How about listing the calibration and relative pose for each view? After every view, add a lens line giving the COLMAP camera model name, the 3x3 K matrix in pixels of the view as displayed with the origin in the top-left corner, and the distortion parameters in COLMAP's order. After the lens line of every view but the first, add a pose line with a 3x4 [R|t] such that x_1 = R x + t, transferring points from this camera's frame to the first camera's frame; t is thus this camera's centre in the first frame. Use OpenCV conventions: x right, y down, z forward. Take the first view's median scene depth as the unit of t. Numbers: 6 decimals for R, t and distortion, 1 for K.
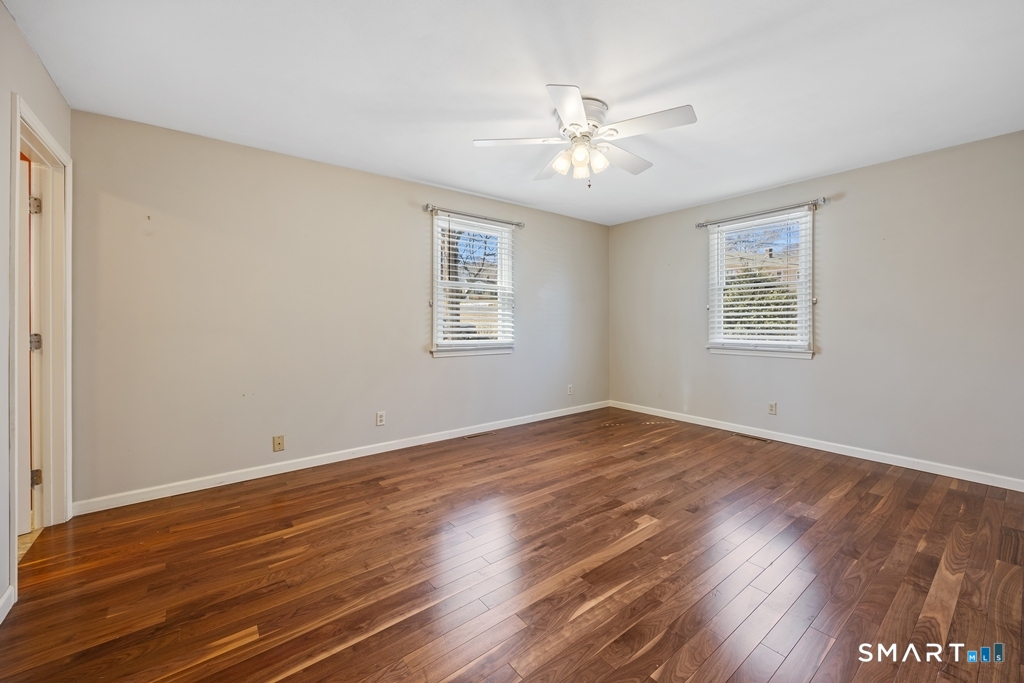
lens RADIAL K [[410.3, 0, 504.7], [0, 410.3, 321.7], [0, 0, 1]] dist [-0.001614, -0.000571]
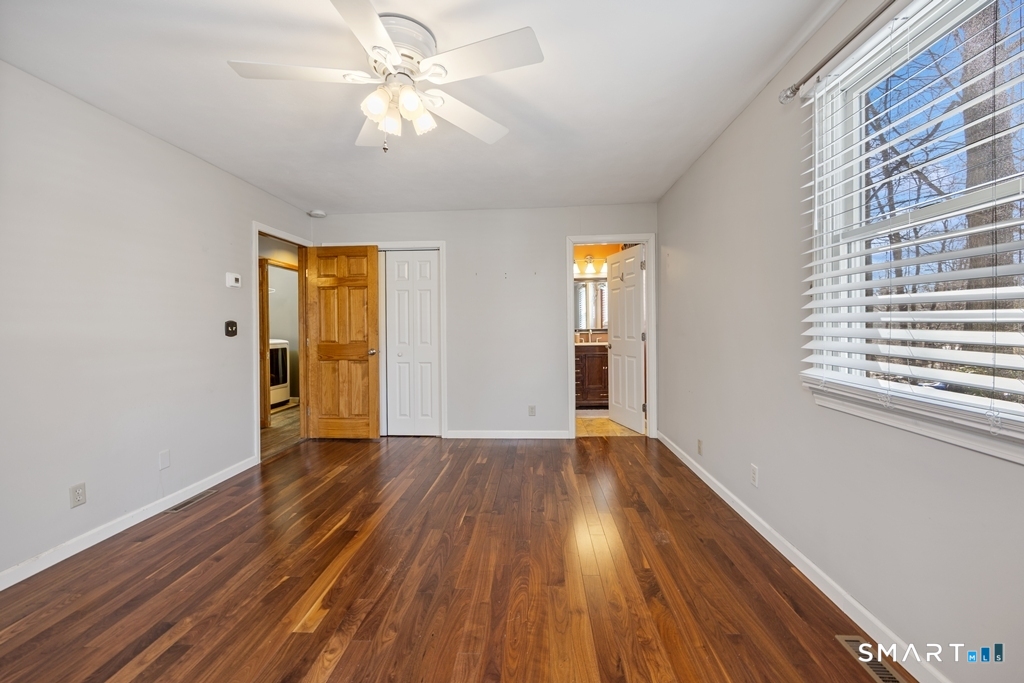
lens RADIAL K [[410.3, 0, 509.0], [0, 410.3, 333.7], [0, 0, 1]] dist [-0.001614, -0.000571]
pose [[-0.664204, 0.020364, -0.747274, 0.633399], [0.011432, 0.999789, 0.017085, 0.006115], [0.747464, 0.002805, -0.664296, 1.716886]]
